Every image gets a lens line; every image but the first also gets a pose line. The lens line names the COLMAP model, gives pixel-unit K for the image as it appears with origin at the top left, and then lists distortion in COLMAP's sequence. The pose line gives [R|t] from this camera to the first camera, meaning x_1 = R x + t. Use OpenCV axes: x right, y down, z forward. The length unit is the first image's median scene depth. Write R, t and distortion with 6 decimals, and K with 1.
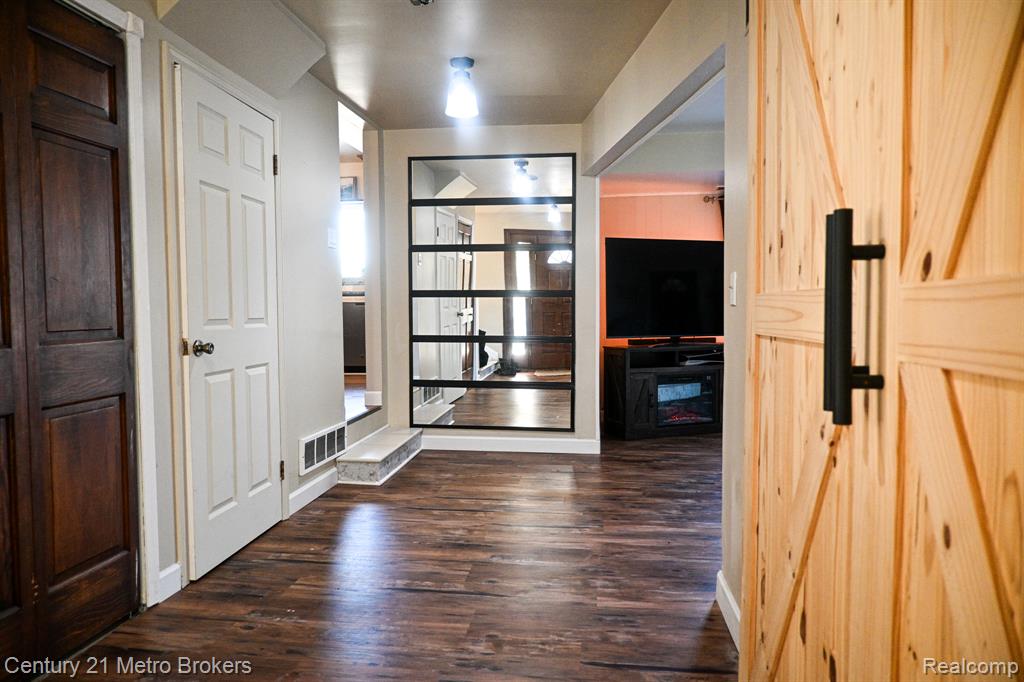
lens RADIAL K [[705.5, 0, 512.0], [0, 705.5, 341.0], [0, 0, 1]] dist [-0.070959, -0.000842]
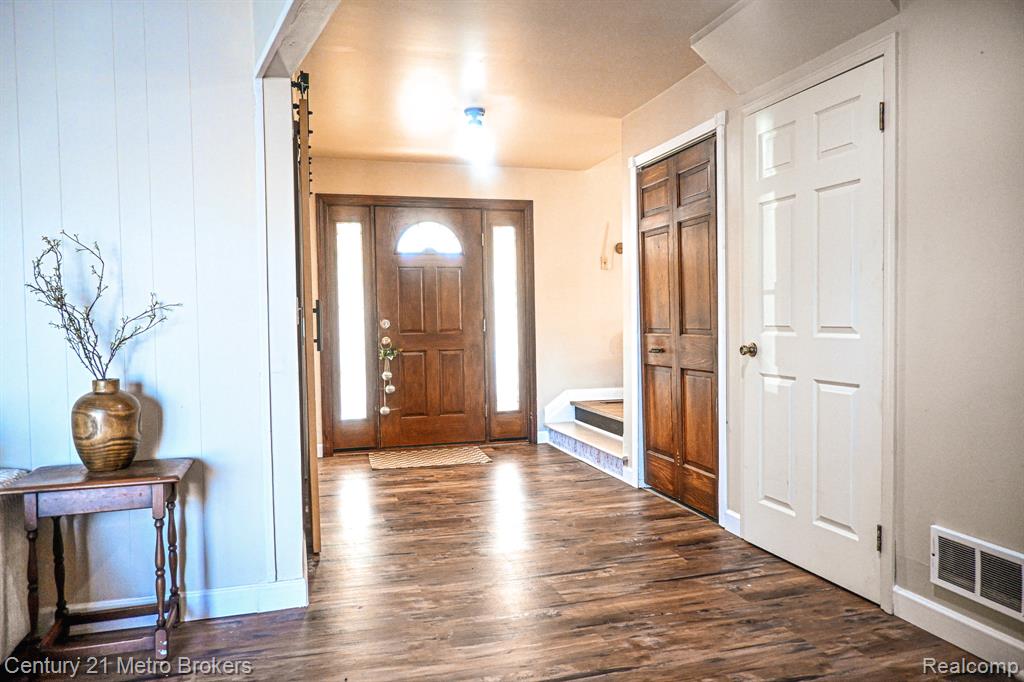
lens RADIAL K [[688.5, 0, 512.0], [0, 688.5, 341.0], [0, 0, 1]] dist [-0.000002, 0.000638]
pose [[-0.918575, 0.034265, -0.393758, 0.349187], [0.002572, 0.996732, 0.080737, -0.091281], [0.395238, 0.073150, -0.915661, 1.757754]]
